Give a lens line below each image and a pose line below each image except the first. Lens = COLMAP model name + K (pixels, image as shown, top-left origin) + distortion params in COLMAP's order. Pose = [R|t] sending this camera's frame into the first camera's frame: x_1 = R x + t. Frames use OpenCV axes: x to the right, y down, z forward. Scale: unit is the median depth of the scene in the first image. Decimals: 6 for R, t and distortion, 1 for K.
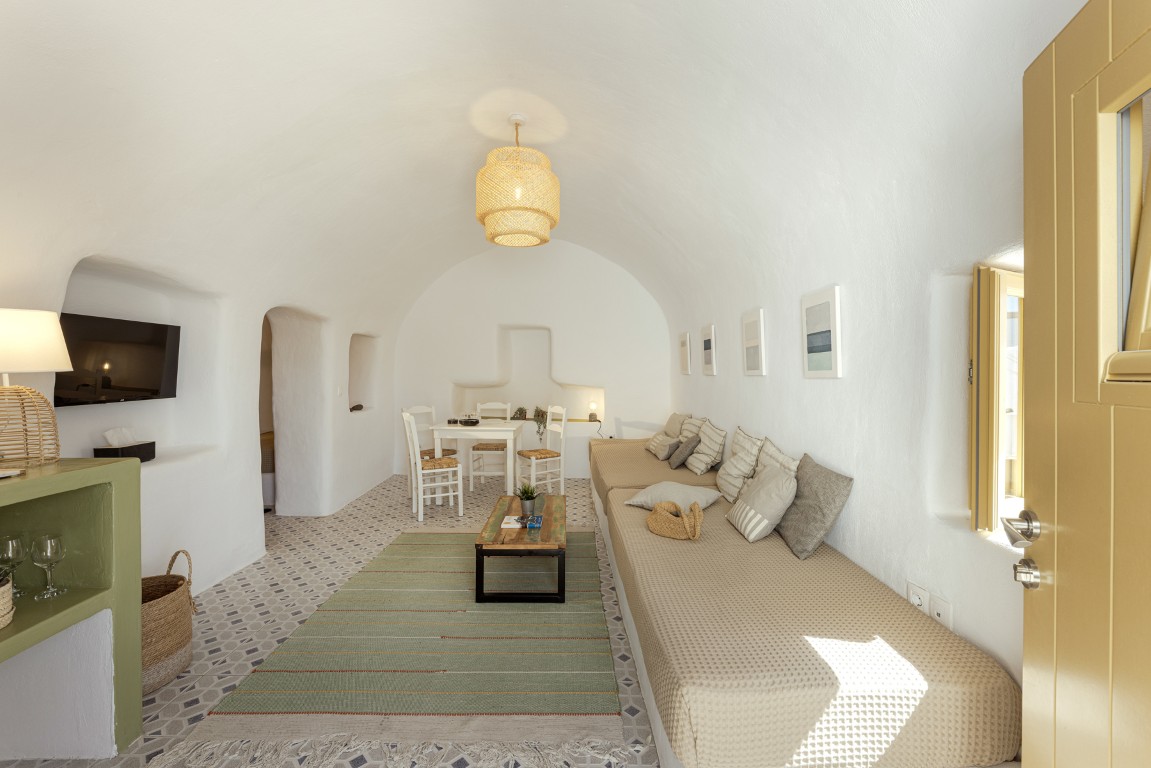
lens RADIAL K [[472.6, 0, 572.8], [0, 472.6, 377.5], [0, 0, 1]] dist [0.003094, -0.006655]
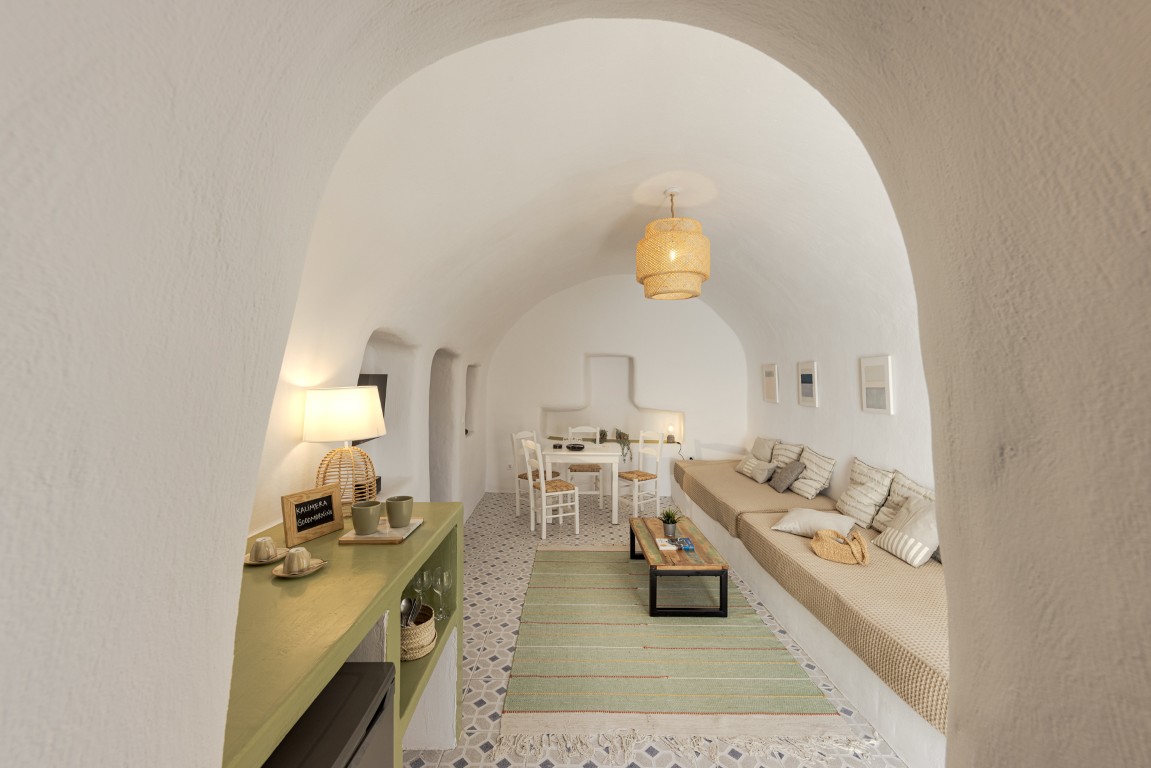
lens RADIAL K [[460.6, 0, 575.5], [0, 460.6, 384.0], [0, 0, 1]] dist [-0.004561, -0.000291]
pose [[0.999810, -0.002752, -0.019302, -0.319096], [0.002582, 0.999958, -0.008850, -0.067980], [0.019325, 0.008798, 0.999775, -0.107061]]
